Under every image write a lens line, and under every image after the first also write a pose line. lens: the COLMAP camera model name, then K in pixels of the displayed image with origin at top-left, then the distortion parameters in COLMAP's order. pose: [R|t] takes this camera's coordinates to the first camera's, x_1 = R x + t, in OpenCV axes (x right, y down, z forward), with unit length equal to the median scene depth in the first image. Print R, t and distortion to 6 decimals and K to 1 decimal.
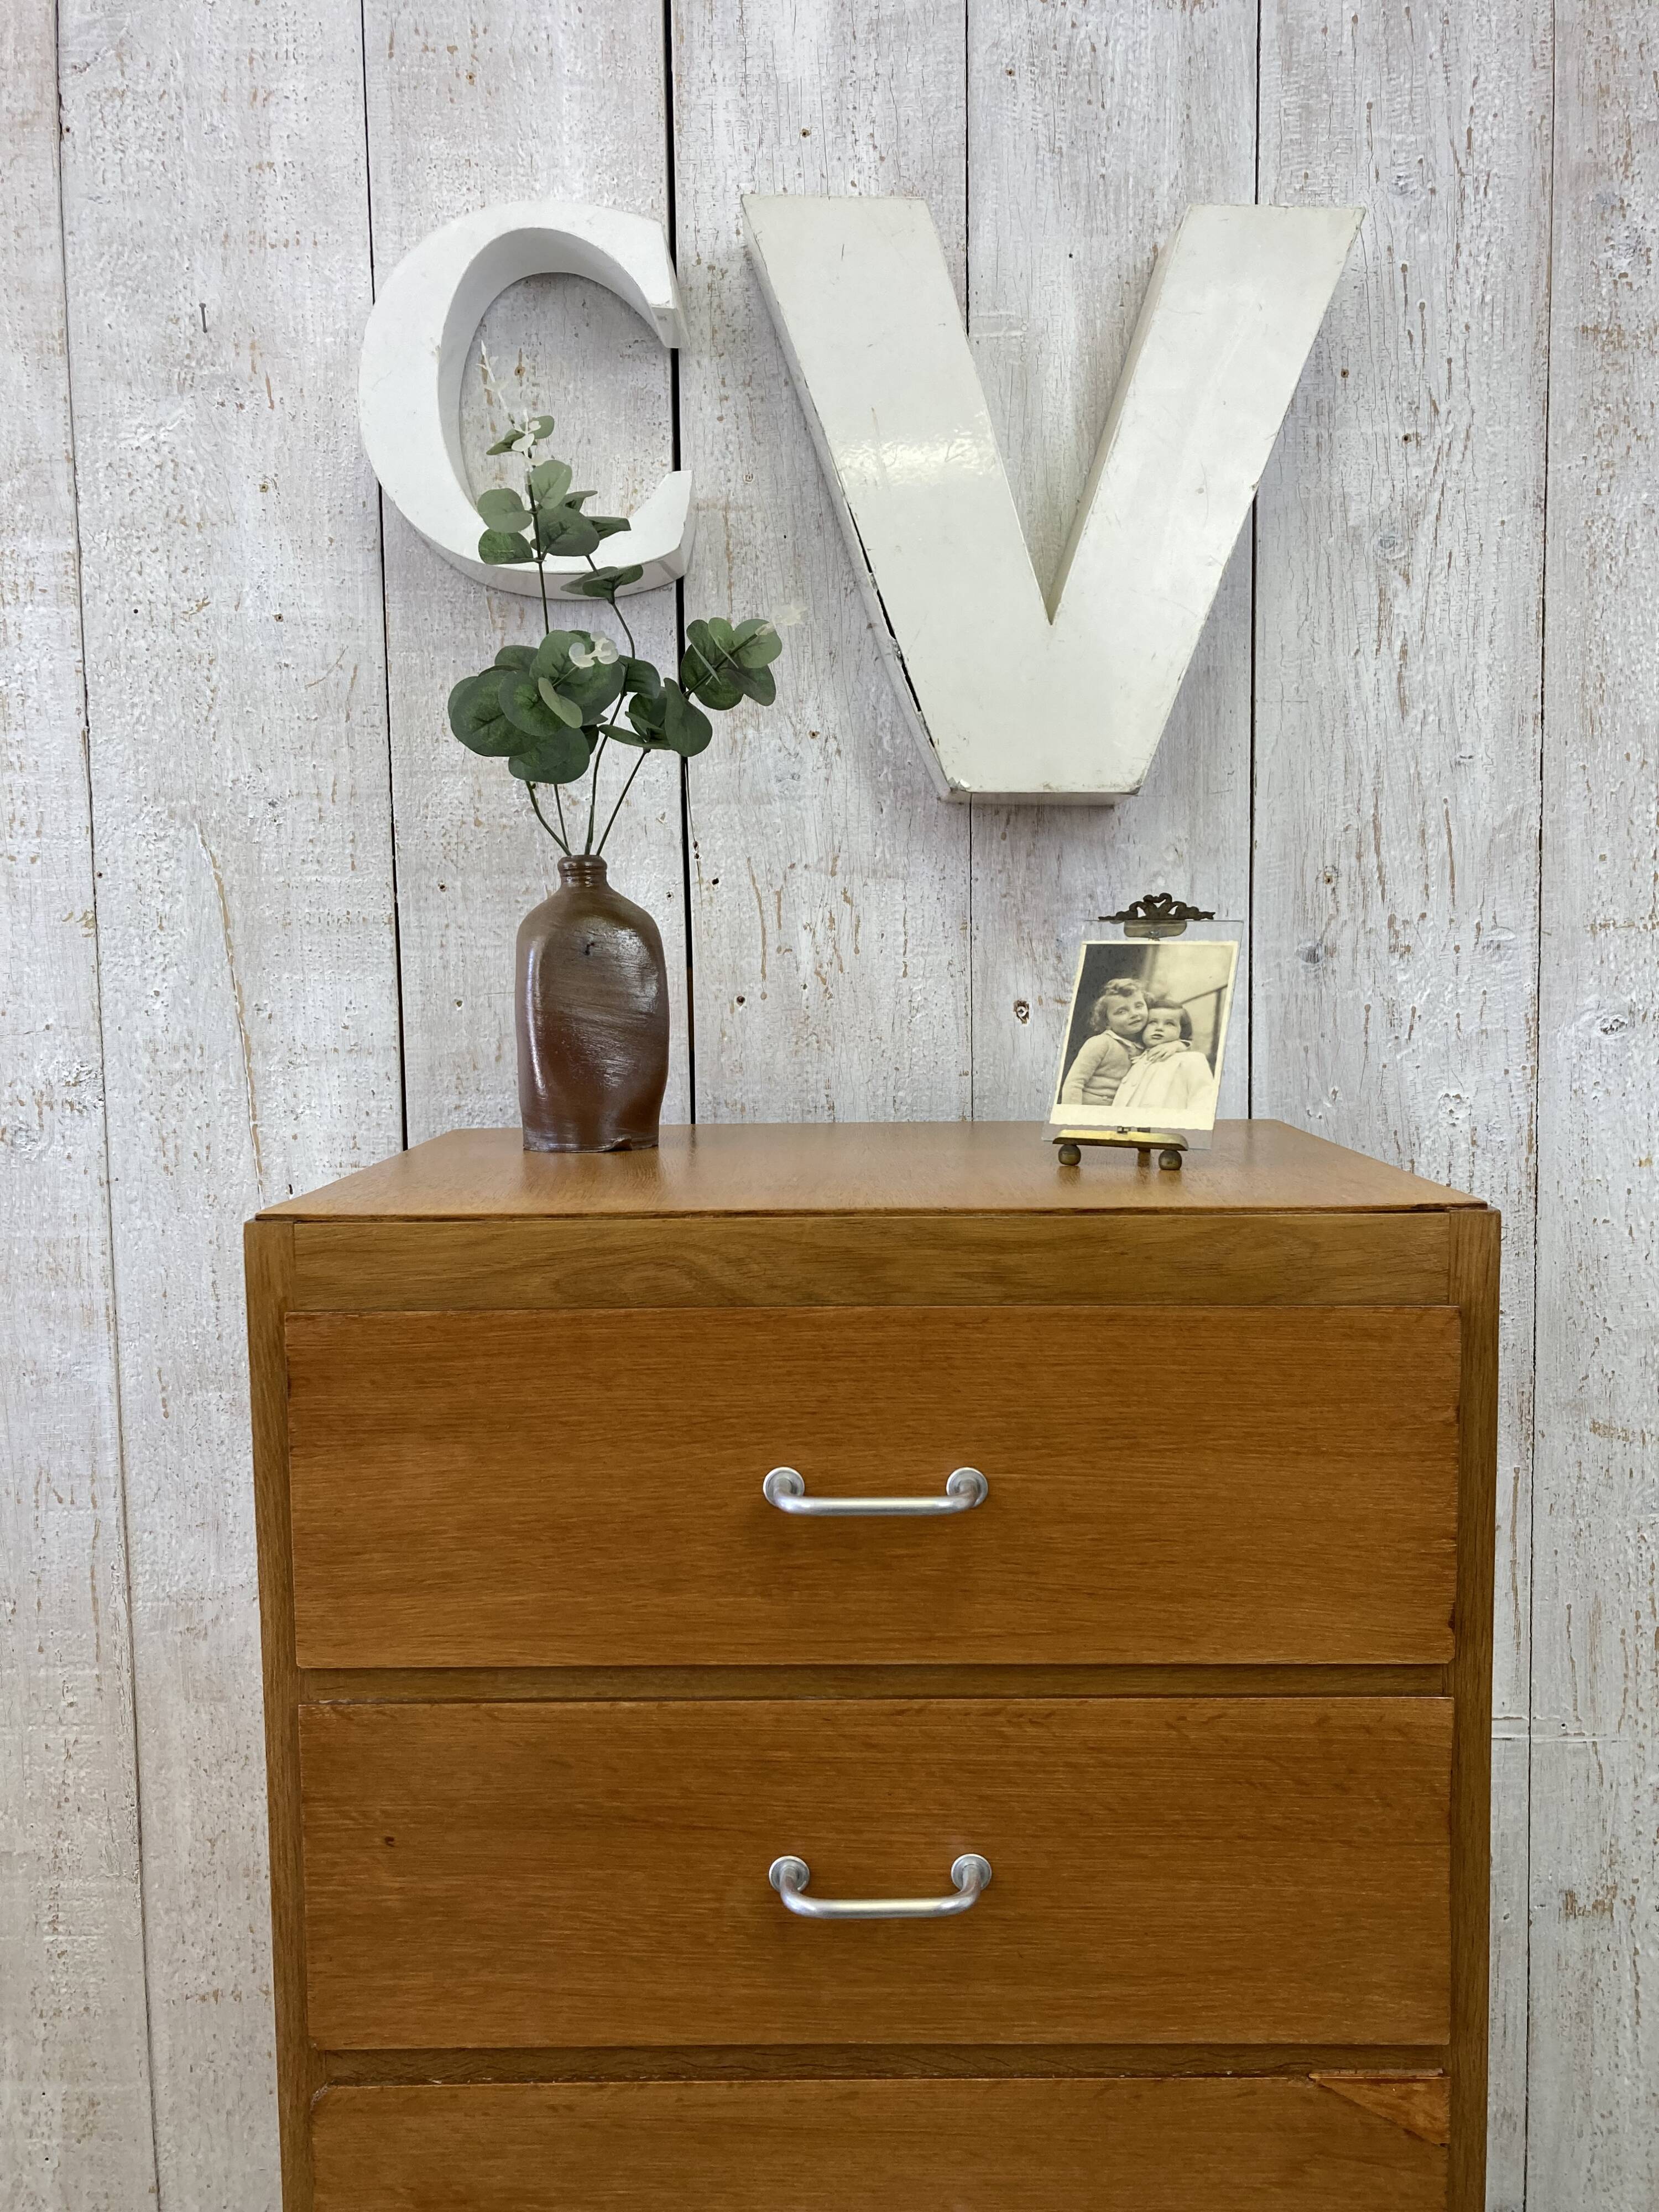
lens RADIAL K [[1826.2, 0, 841.9], [0, 1826.2, 1108.3], [0, 0, 1]] dist [0.020651, 0.002050]
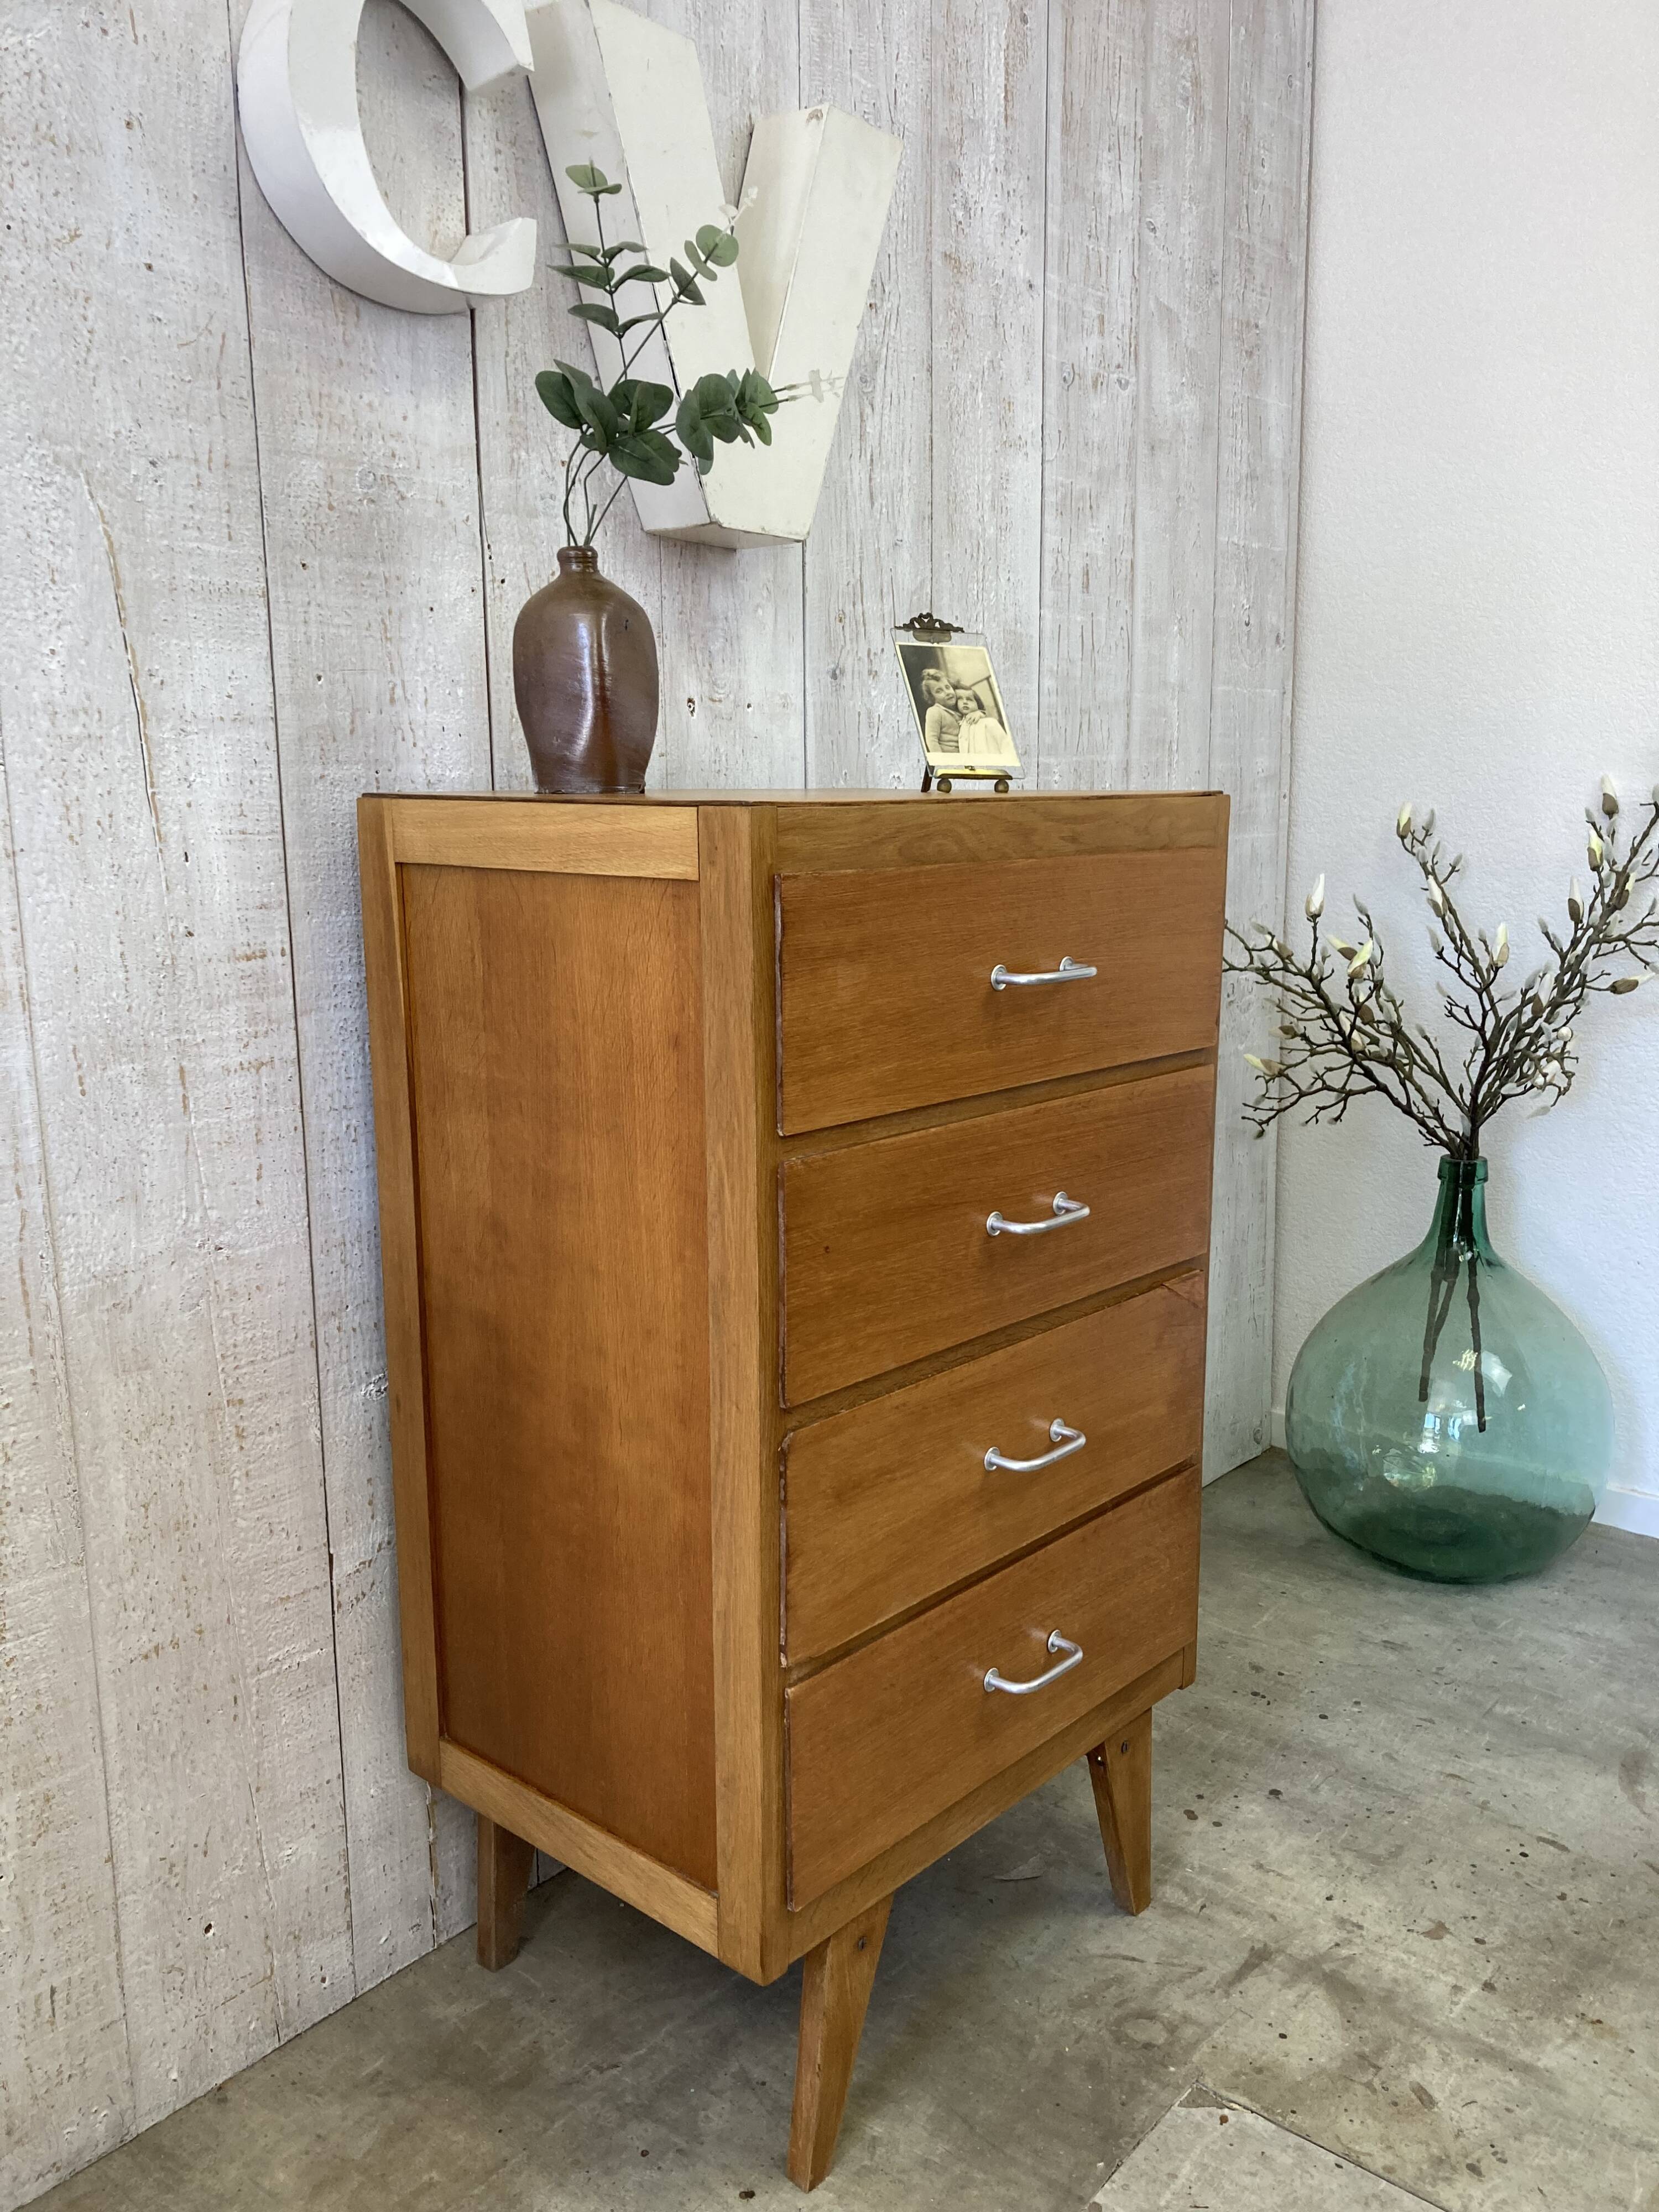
lens RADIAL K [[1826.2, 0, 858.6], [0, 1826.2, 1125.9], [0, 0, 1]] dist [0.020651, 0.002050]
pose [[0.653847, -0.135121, 0.744464, -0.846530], [0.056246, 0.989882, 0.130266, 0.081392], [-0.754534, -0.043301, 0.654831, 0.041021]]
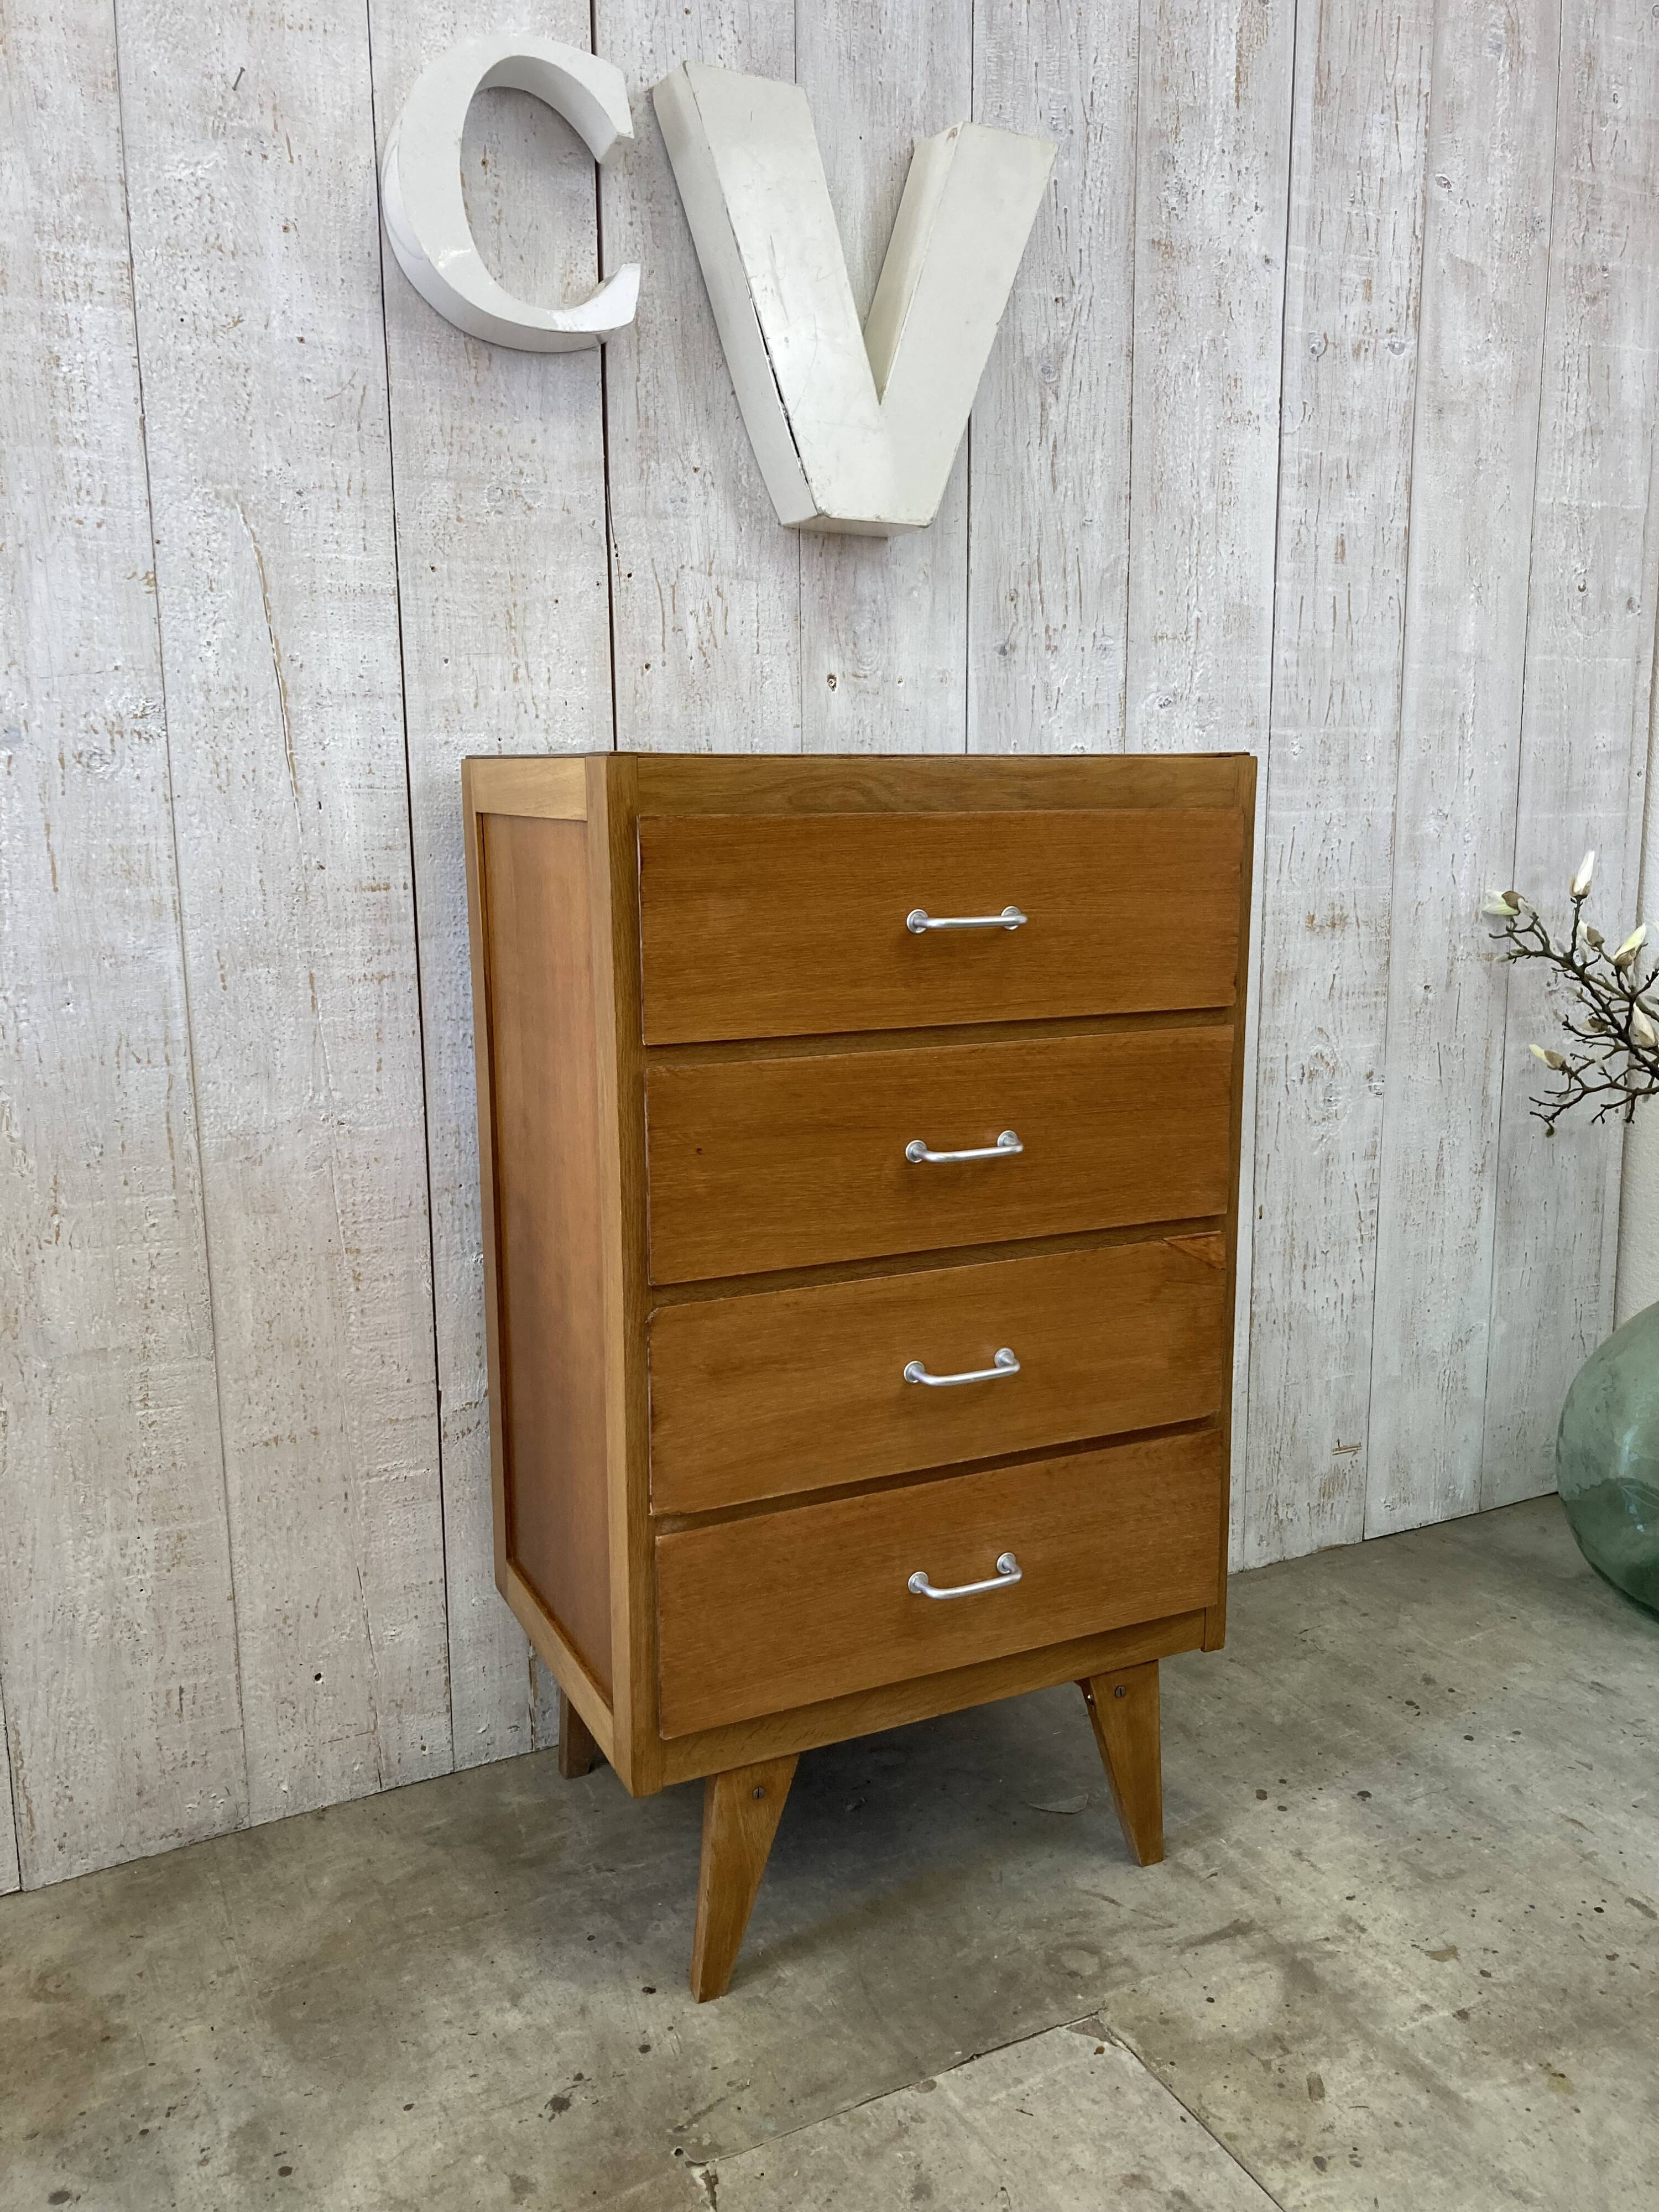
lens RADIAL K [[1826.2, 0, 842.0], [0, 1826.2, 1103.7], [0, 0, 1]] dist [0.020651, 0.002050]
pose [[0.897940, -0.070263, 0.434472, -0.549230], [0.029127, 0.994497, 0.100633, 0.134420], [-0.439152, -0.077707, 0.895046, -0.321598]]
